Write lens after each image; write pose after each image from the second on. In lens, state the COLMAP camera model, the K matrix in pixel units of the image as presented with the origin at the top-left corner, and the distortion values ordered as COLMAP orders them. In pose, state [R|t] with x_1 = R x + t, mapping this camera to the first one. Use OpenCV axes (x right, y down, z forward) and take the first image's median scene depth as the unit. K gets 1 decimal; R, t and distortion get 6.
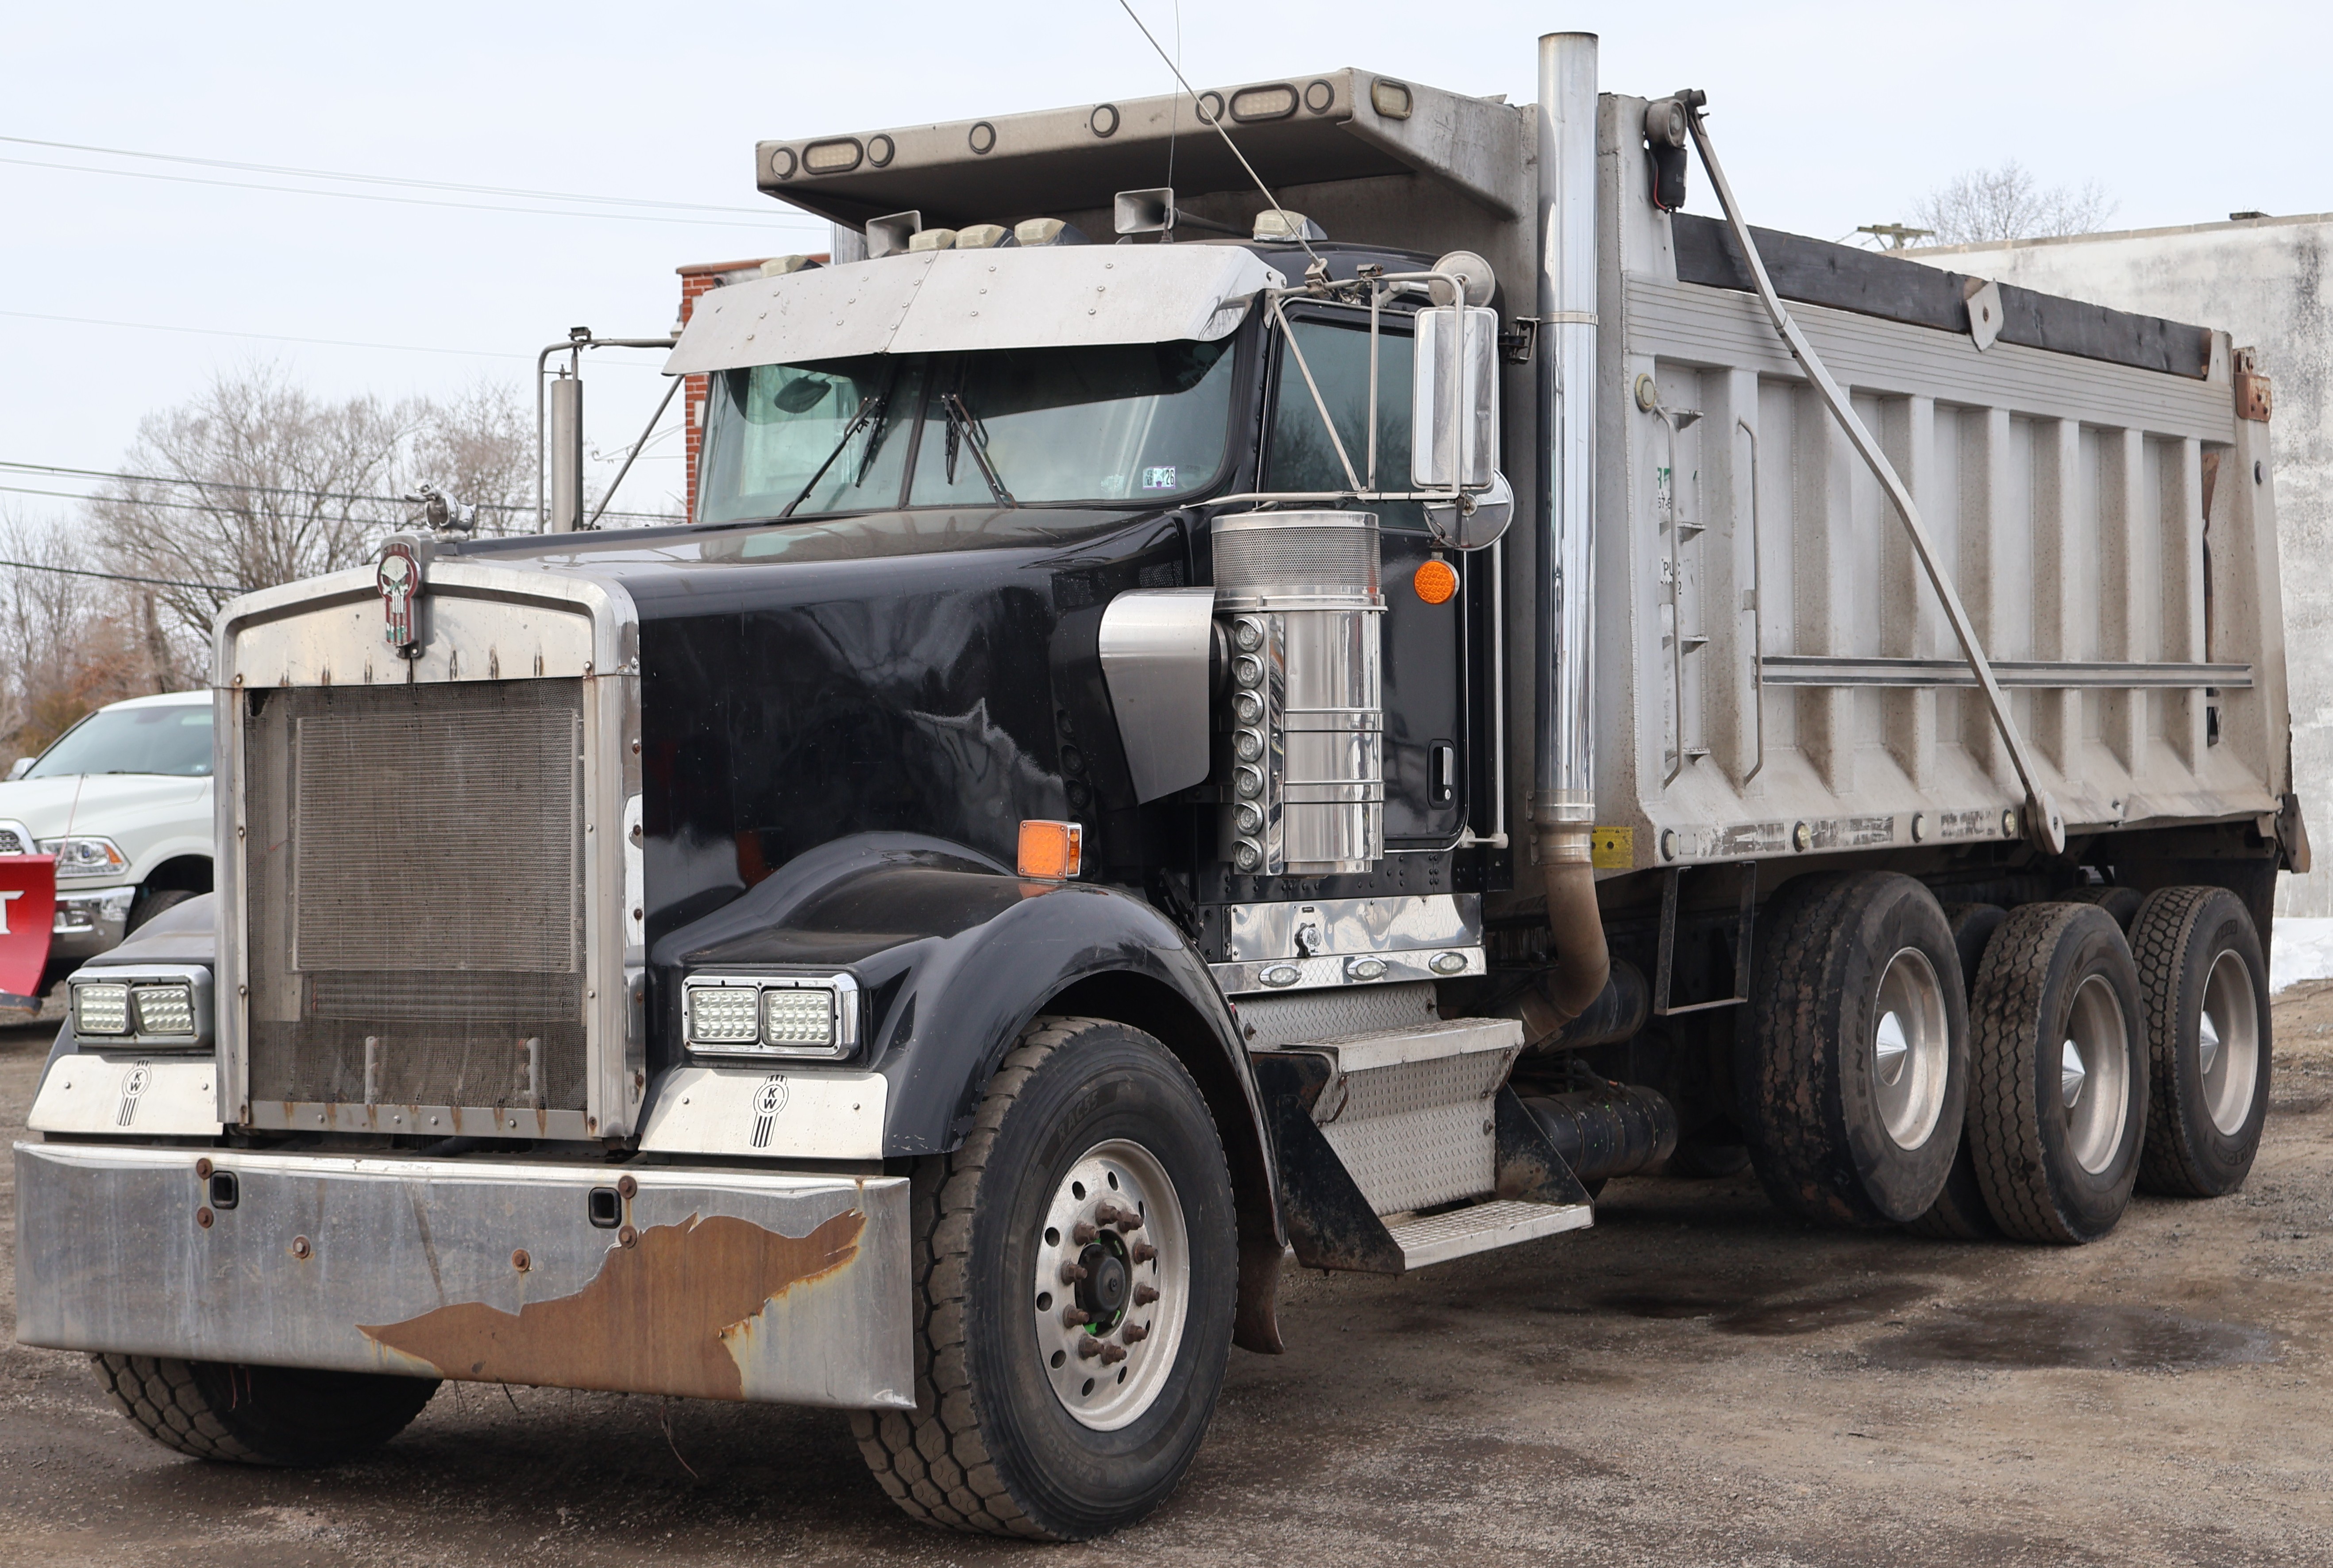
lens RADIAL K [[4072.5, 0, 1165.8], [0, 4072.5, 759.7], [0, 0, 1]] dist [0.020419, 0.000000]
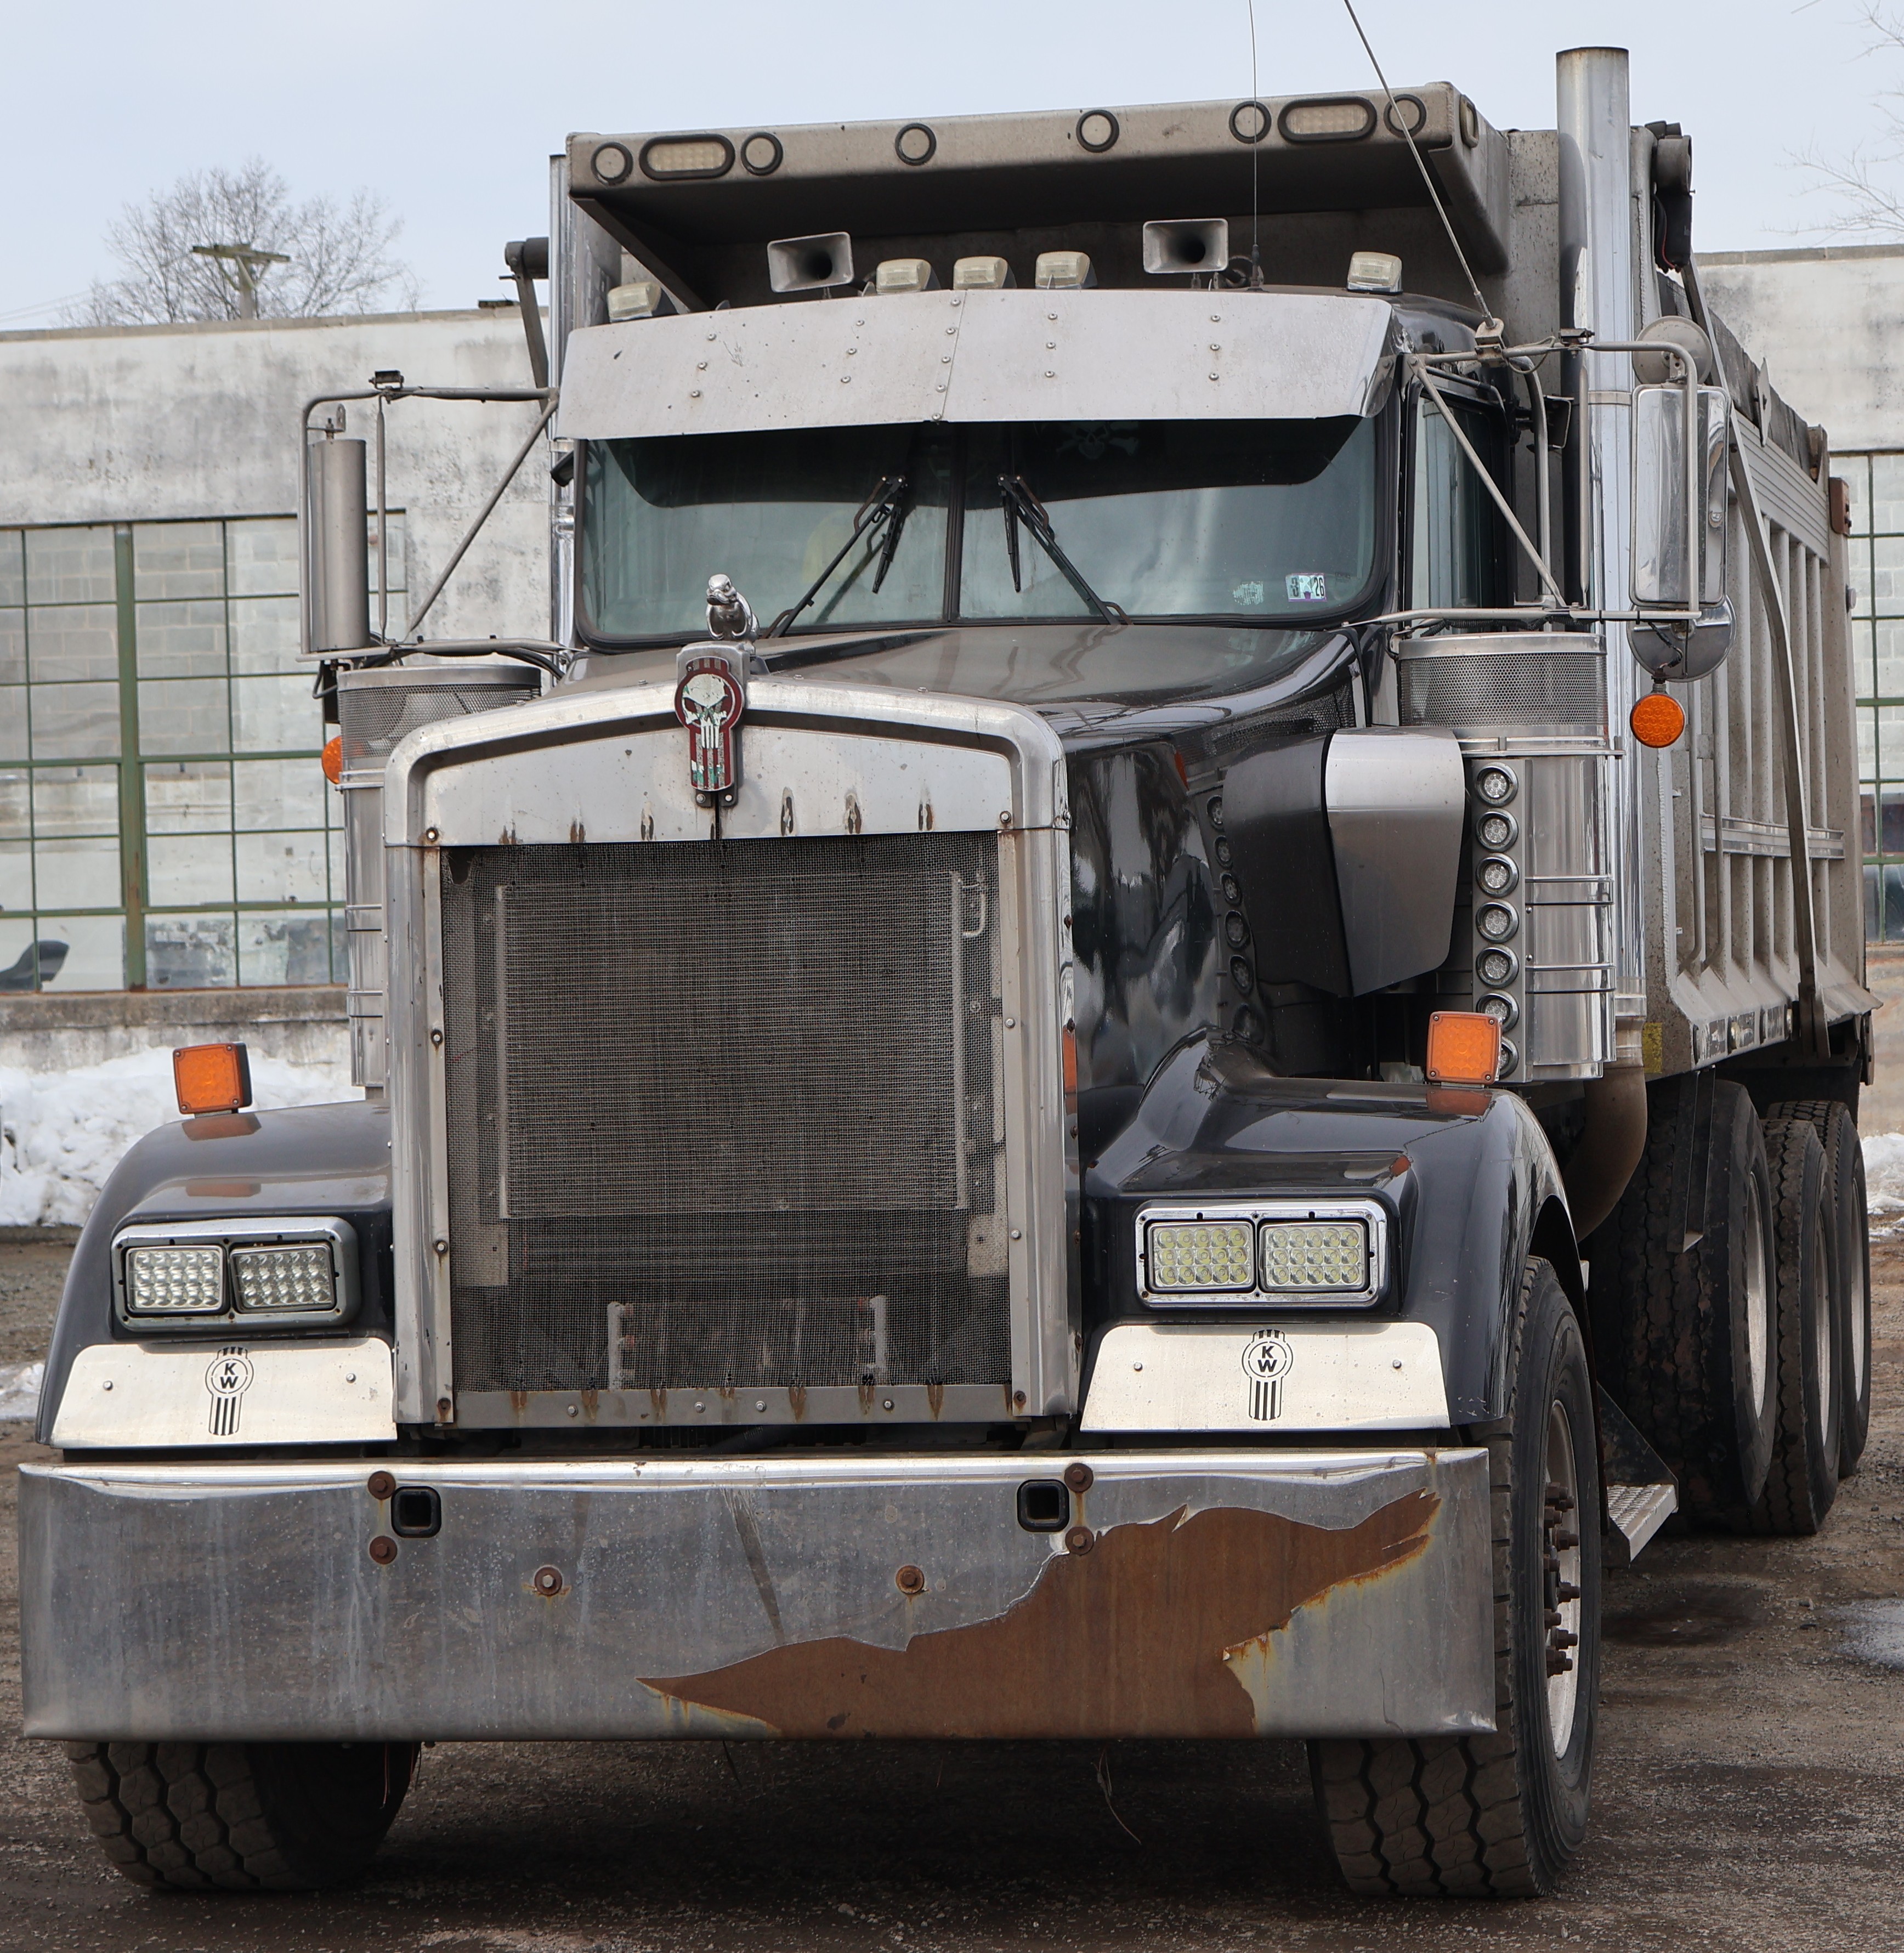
lens RADIAL K [[5688.1, 0, 952.4], [0, 5688.1, 988.6], [0, 0, 1]] dist [0.041290, 0.000000]
pose [[0.932959, -0.007564, 0.359903, -0.516426], [0.007149, 0.999971, 0.002486, 0.006759], [-0.359911, 0.000254, 0.932986, -0.017650]]
